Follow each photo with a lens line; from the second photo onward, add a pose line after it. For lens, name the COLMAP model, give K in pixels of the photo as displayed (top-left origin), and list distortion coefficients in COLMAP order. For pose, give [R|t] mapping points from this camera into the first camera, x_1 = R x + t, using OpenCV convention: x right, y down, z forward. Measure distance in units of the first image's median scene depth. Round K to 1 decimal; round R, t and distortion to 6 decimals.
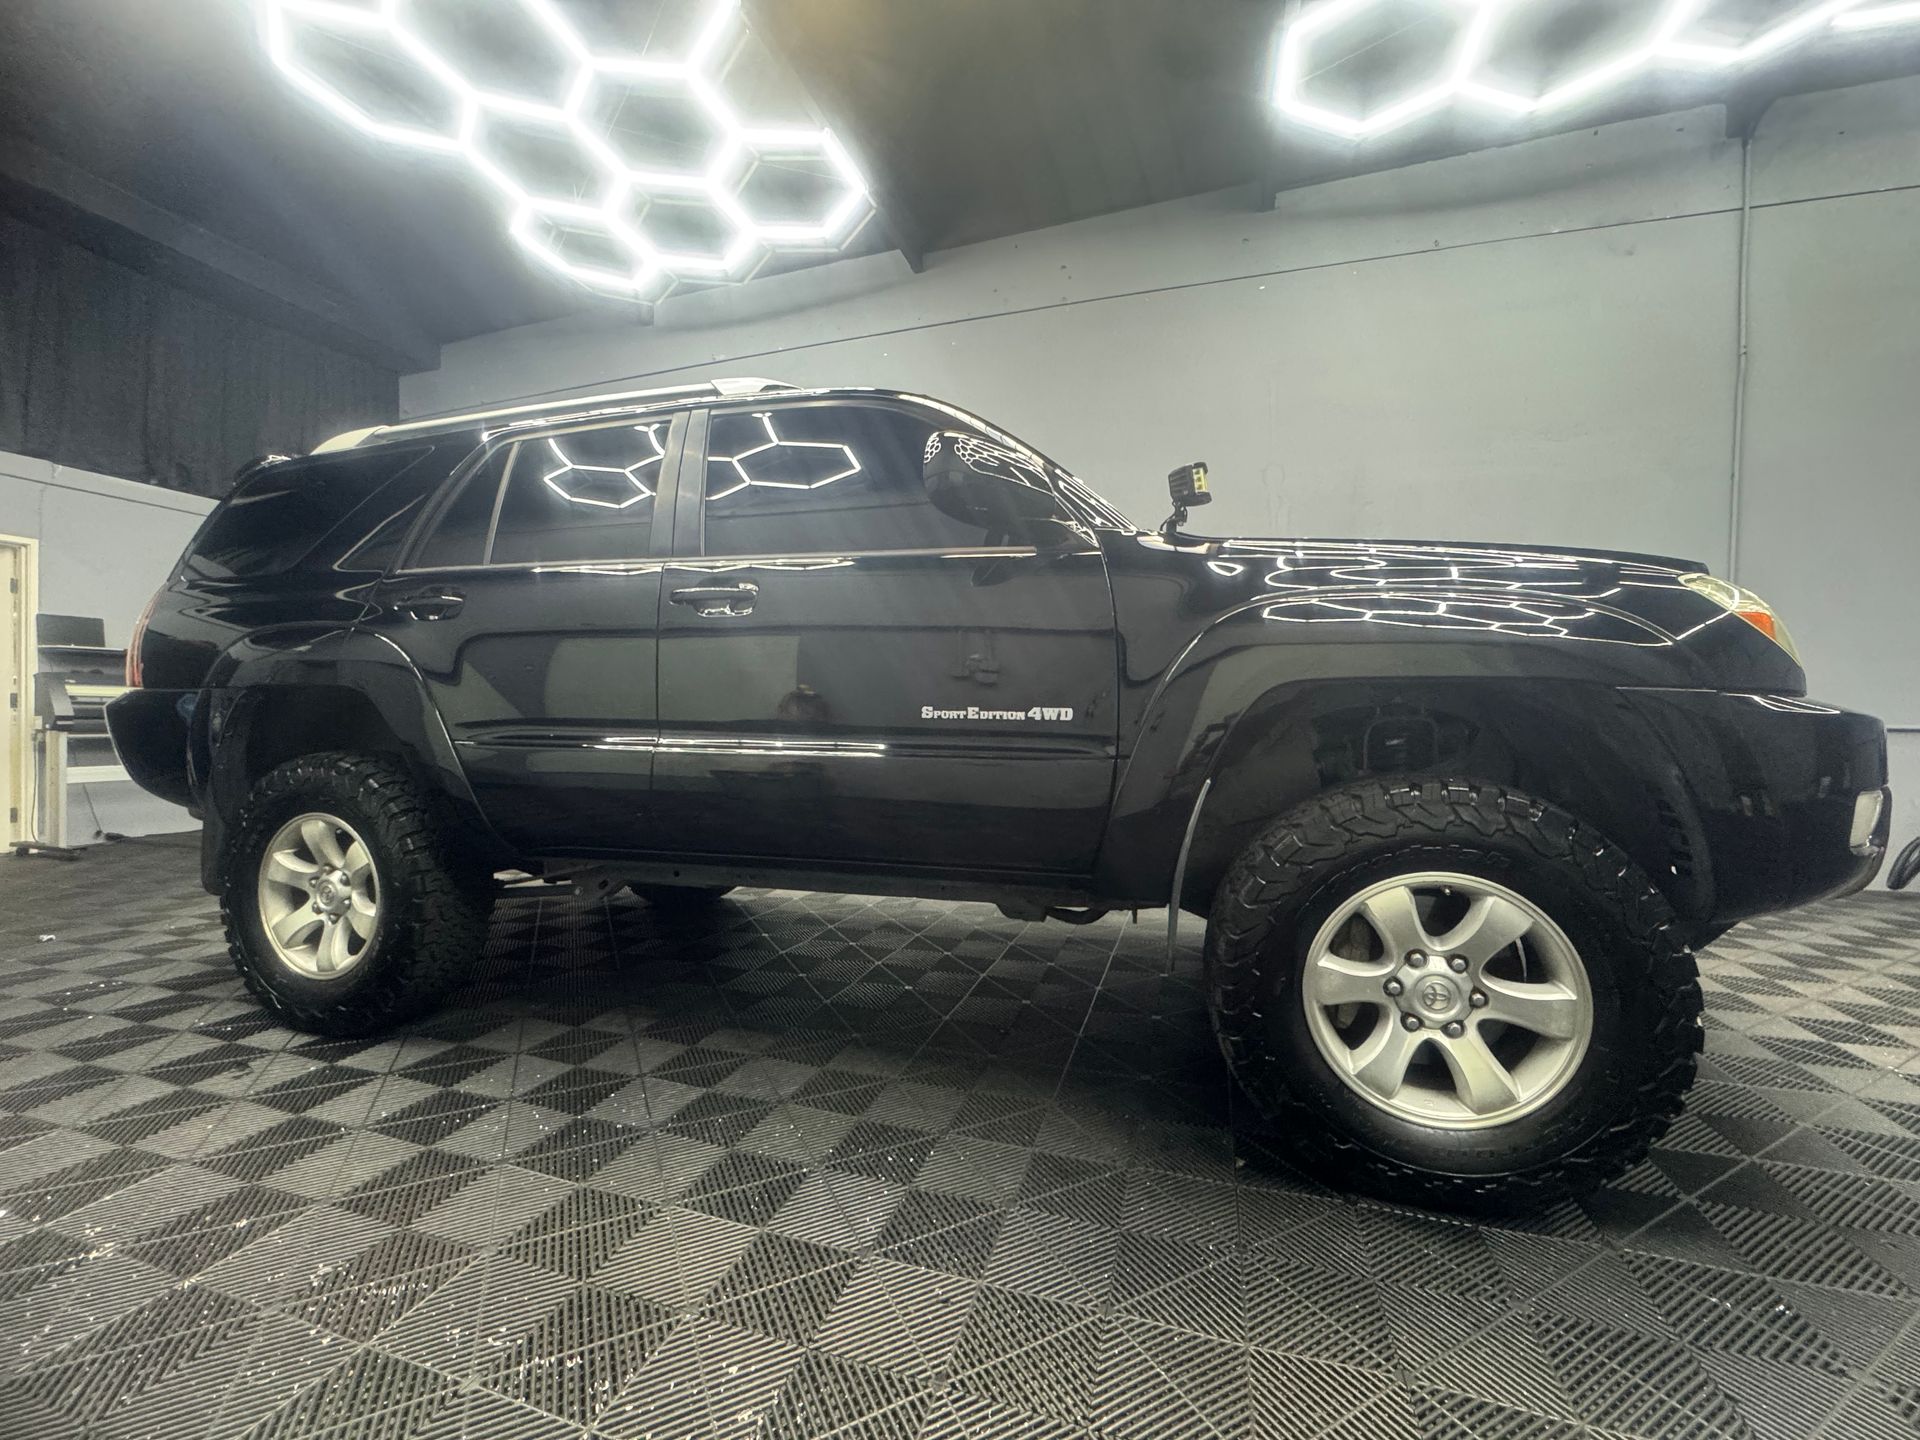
lens RADIAL K [[765.0, 0, 956.5], [0, 765.0, 726.0], [0, 0, 1]] dist [0.000262, -0.000475]
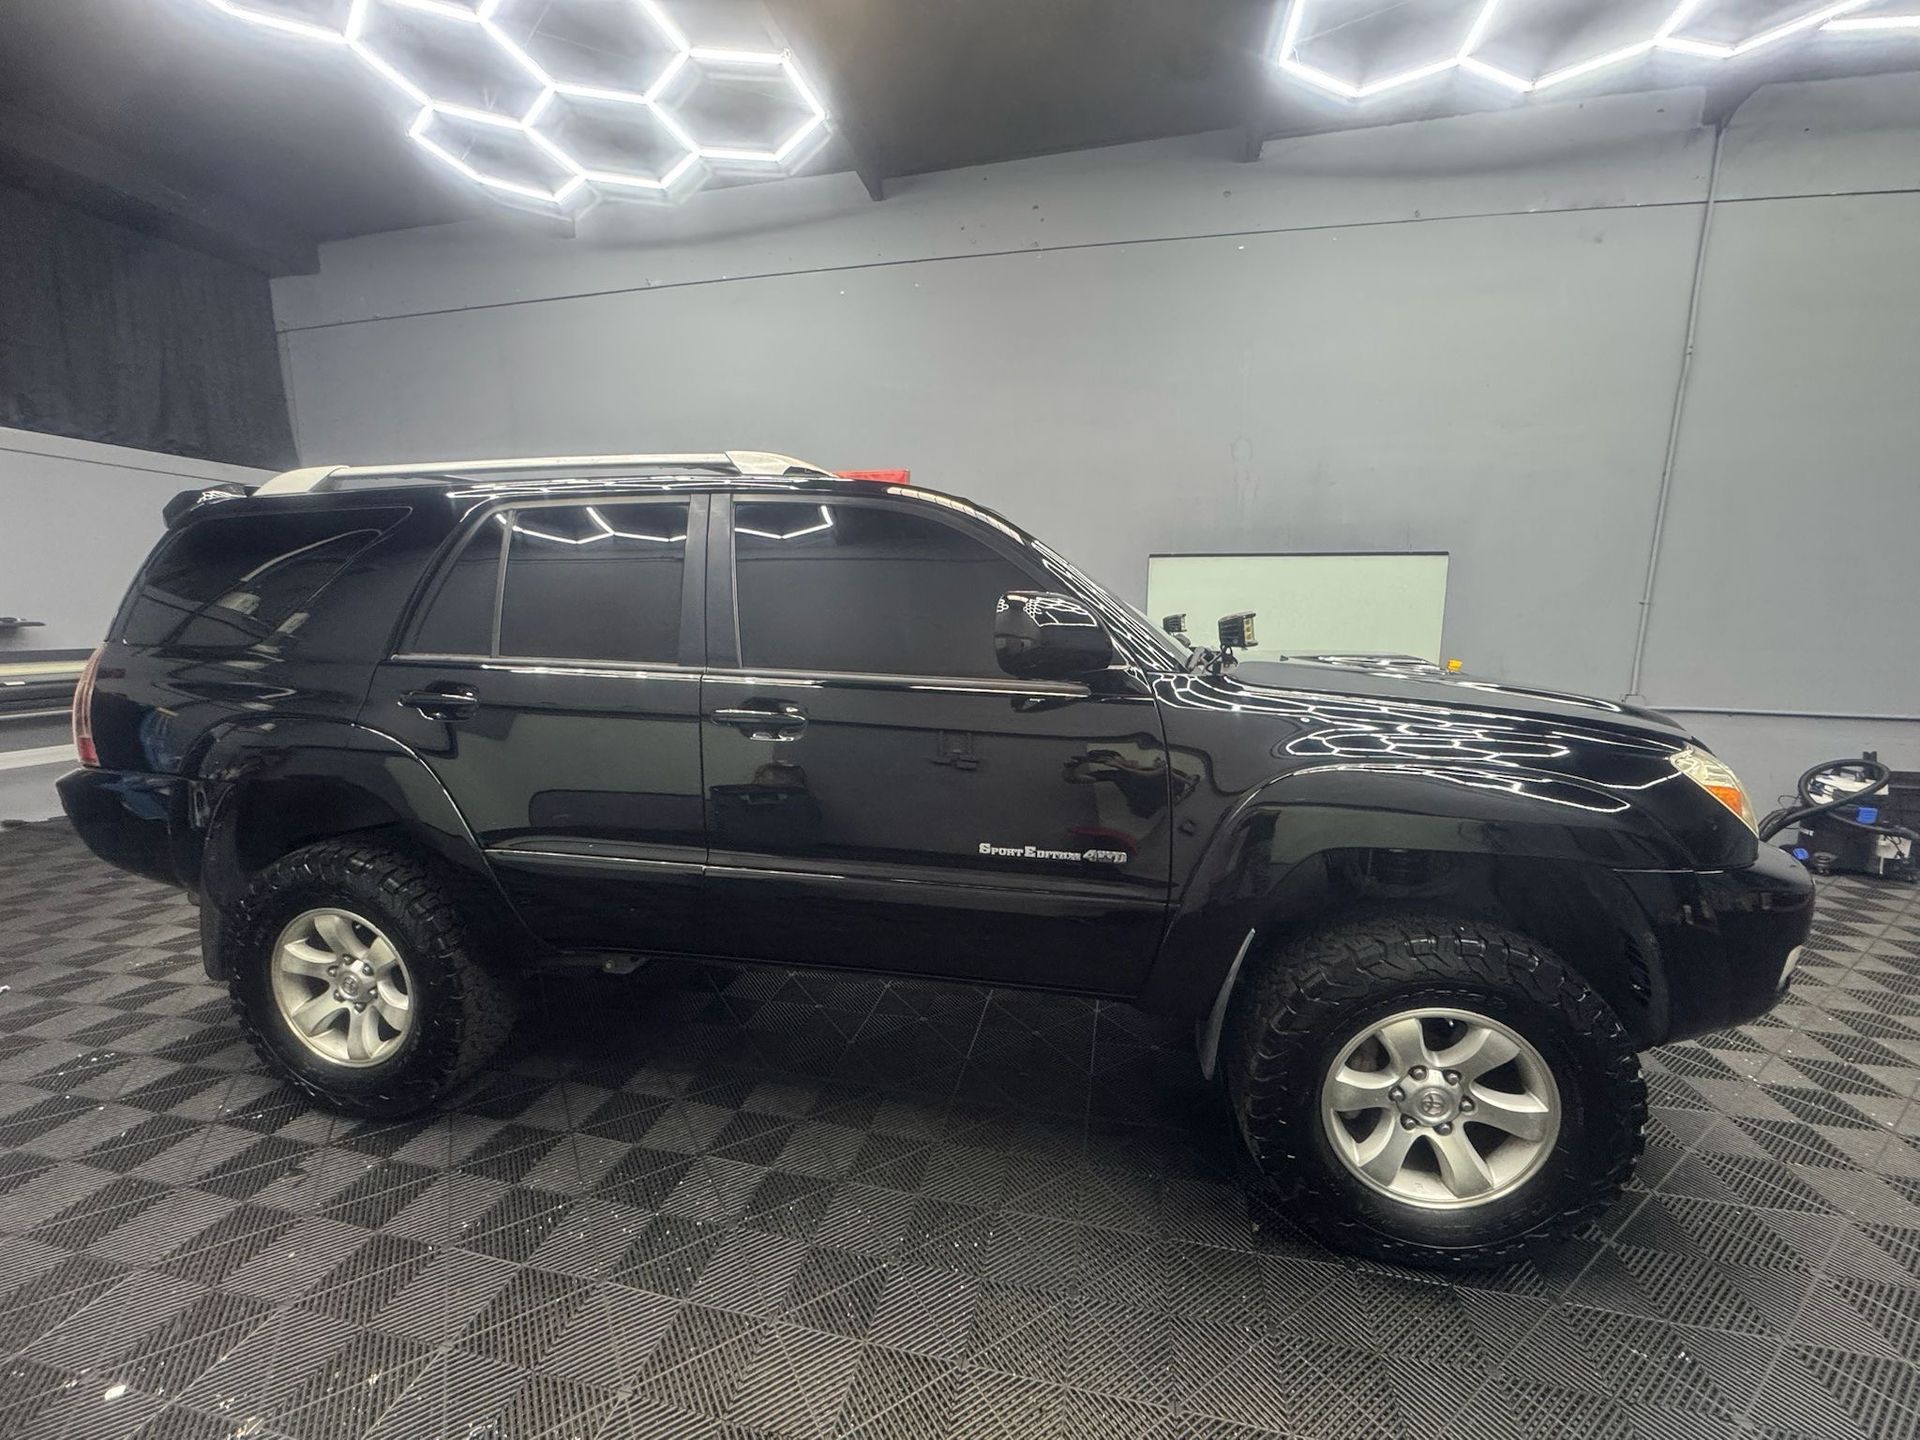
lens RADIAL K [[765.0, 0, 957.0], [0, 765.0, 726.9], [0, 0, 1]] dist [0.000262, -0.000475]
pose [[0.995484, -0.013147, 0.094016, -0.142772], [-0.000026, 0.990326, 0.138761, -0.271340], [-0.094931, -0.138137, 0.985853, -0.003958]]
